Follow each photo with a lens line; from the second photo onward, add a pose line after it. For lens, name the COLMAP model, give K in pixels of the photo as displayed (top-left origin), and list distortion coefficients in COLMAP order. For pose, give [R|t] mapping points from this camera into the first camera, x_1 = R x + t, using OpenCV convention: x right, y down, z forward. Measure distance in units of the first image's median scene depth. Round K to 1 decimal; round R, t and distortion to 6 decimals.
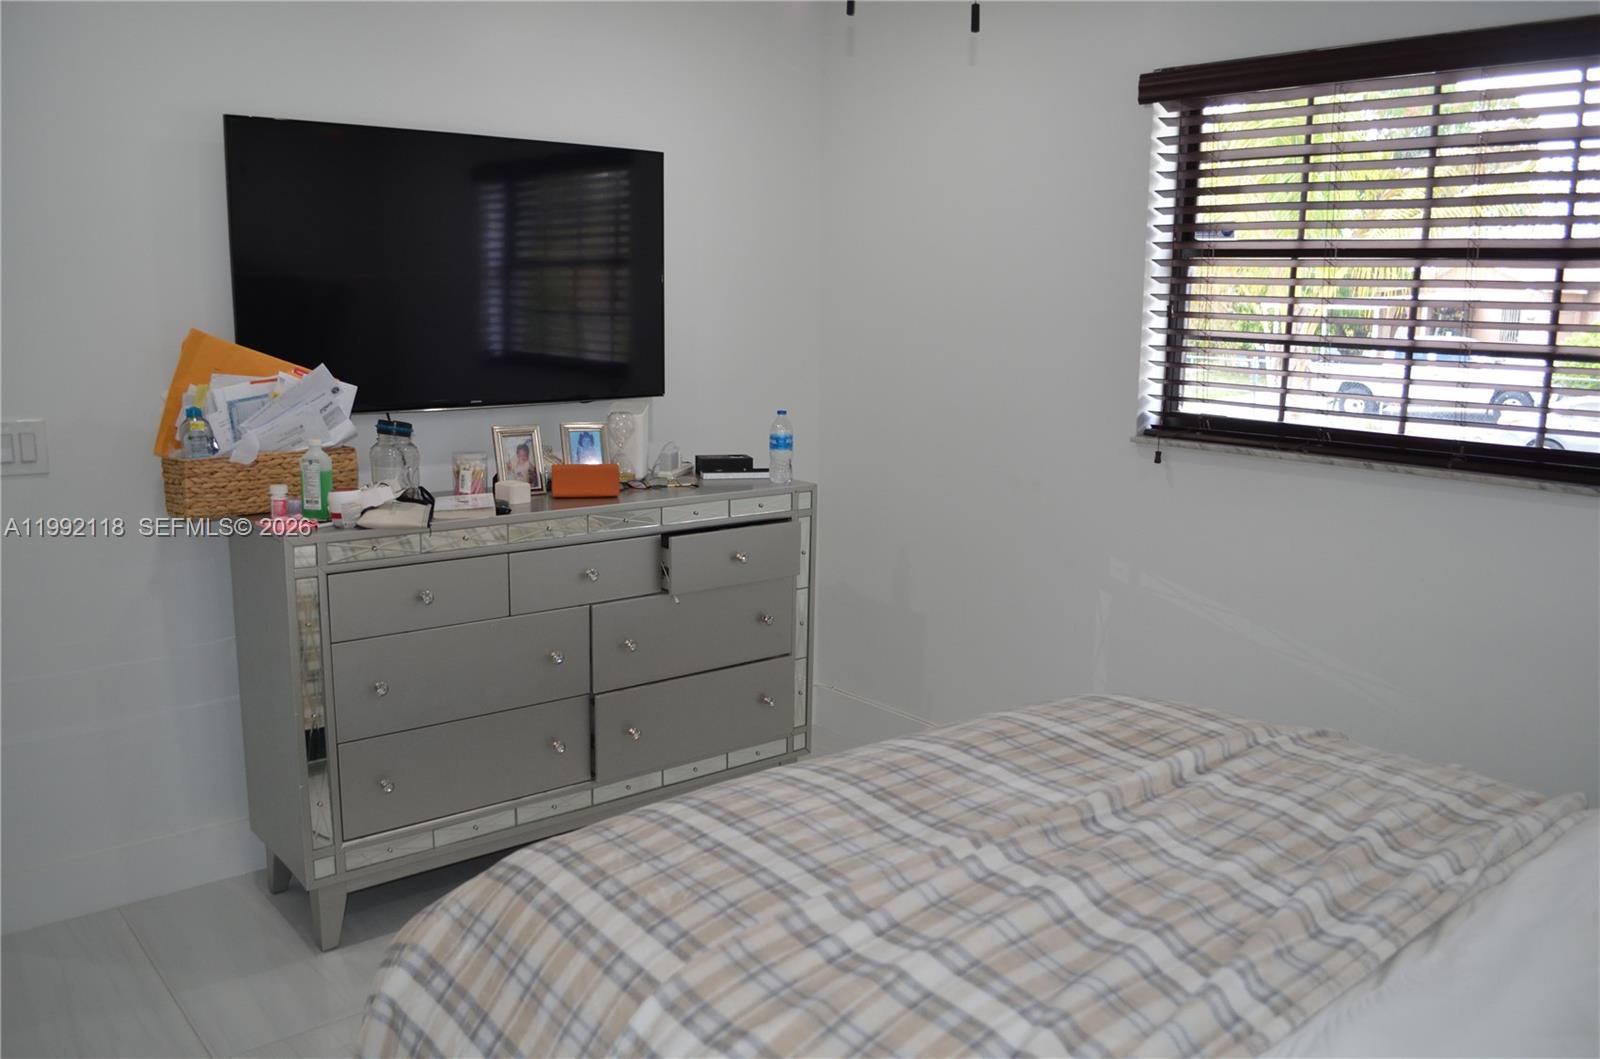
lens RADIAL K [[1261.5, 0, 800.0], [0, 1261.5, 529.5], [0, 0, 1]] dist [-0.060334, -0.003155]
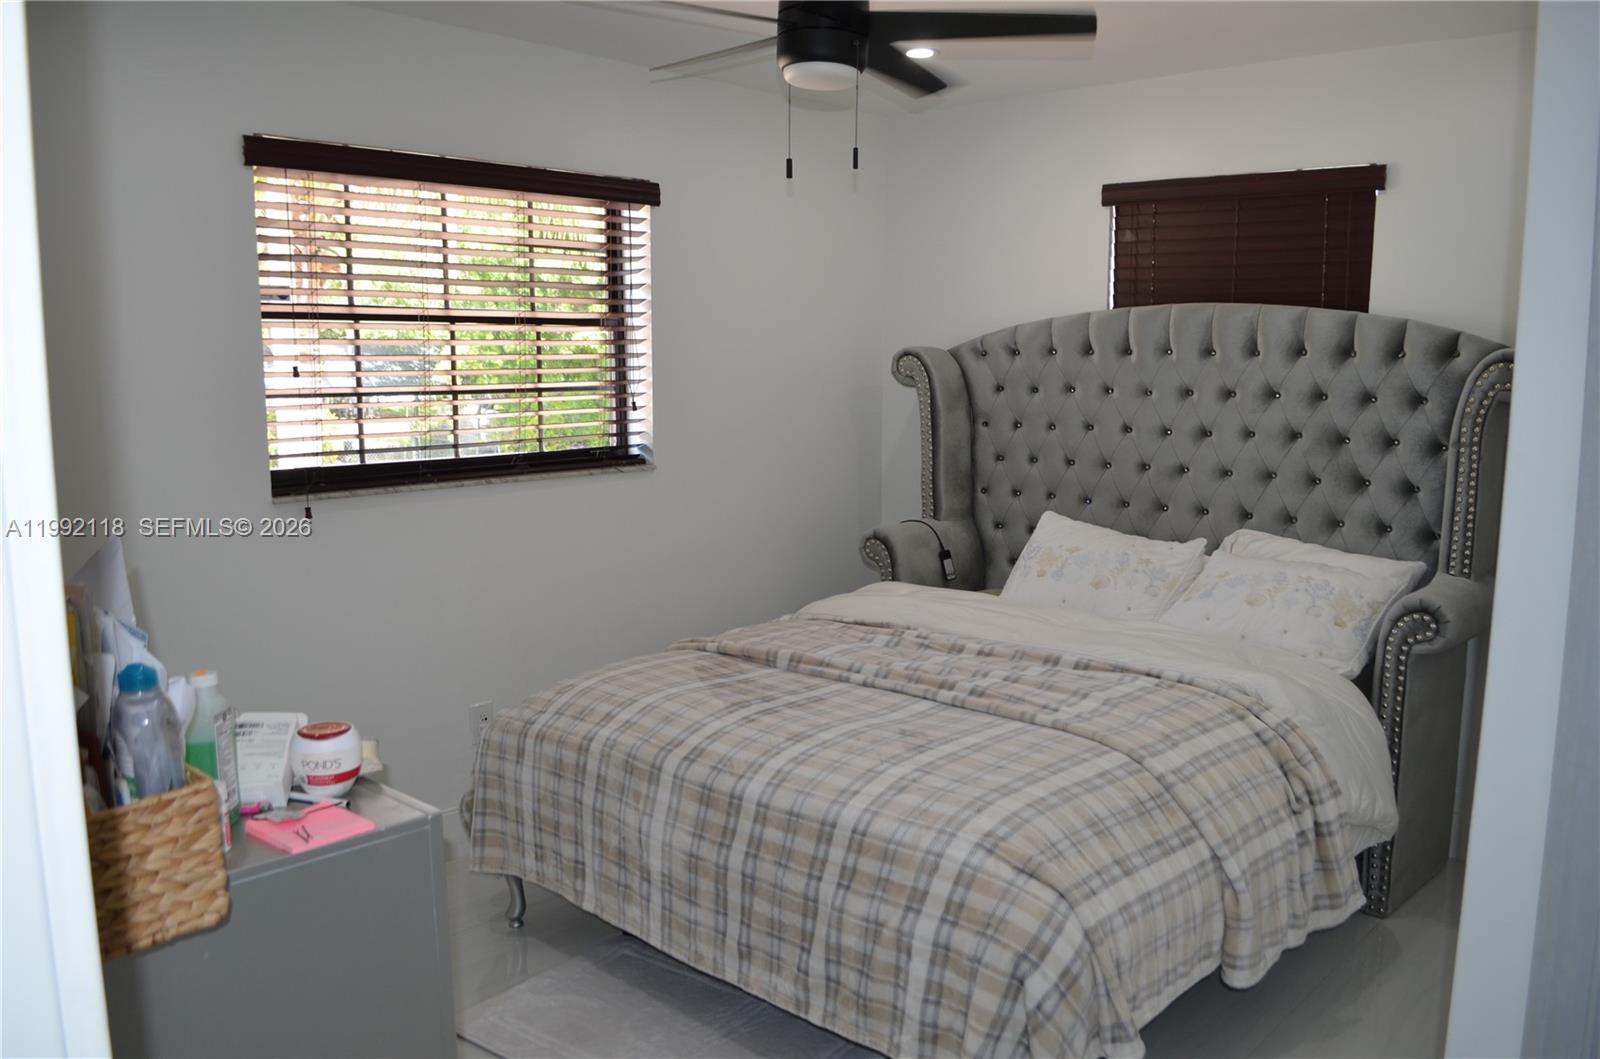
lens RADIAL K [[1261.5, 0, 800.0], [0, 1261.5, 529.5], [0, 0, 1]] dist [-0.060334, -0.003155]
pose [[-0.100229, -0.153058, 0.983121, -0.822989], [0.181906, 0.968624, 0.169346, -0.155225], [-0.978194, 0.195809, -0.069242, 0.725948]]
